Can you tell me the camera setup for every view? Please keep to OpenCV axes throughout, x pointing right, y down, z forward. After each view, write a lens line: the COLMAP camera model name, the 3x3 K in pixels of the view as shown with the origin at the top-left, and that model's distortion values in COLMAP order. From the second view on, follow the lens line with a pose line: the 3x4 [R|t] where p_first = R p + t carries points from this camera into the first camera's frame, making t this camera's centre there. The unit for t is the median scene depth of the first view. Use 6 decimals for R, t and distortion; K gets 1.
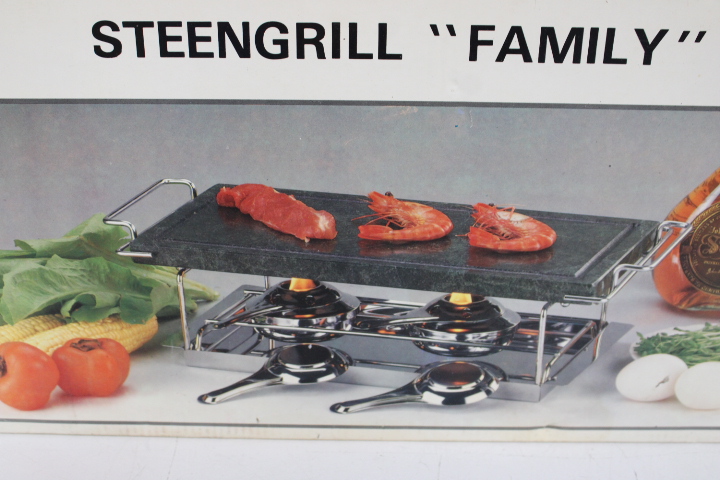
lens RADIAL K [[840.5, 0, 360.0], [0, 840.5, 240.0], [0, 0, 1]] dist [-0.110856, 0.146849]
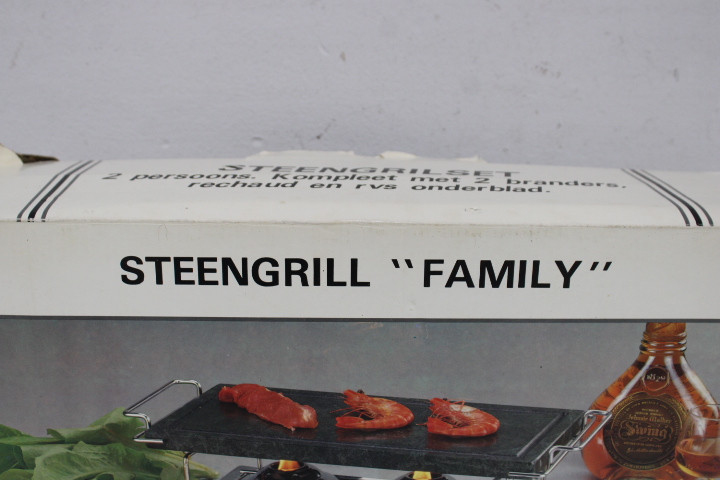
lens RADIAL K [[840.5, 0, 360.0], [0, 840.5, 240.0], [0, 0, 1]] dist [-0.110856, 0.146849]
pose [[0.999767, -0.003923, 0.021240, 0.008393], [0.006940, 0.989567, -0.143905, -0.095162], [-0.020453, 0.144019, 0.989364, -0.226270]]
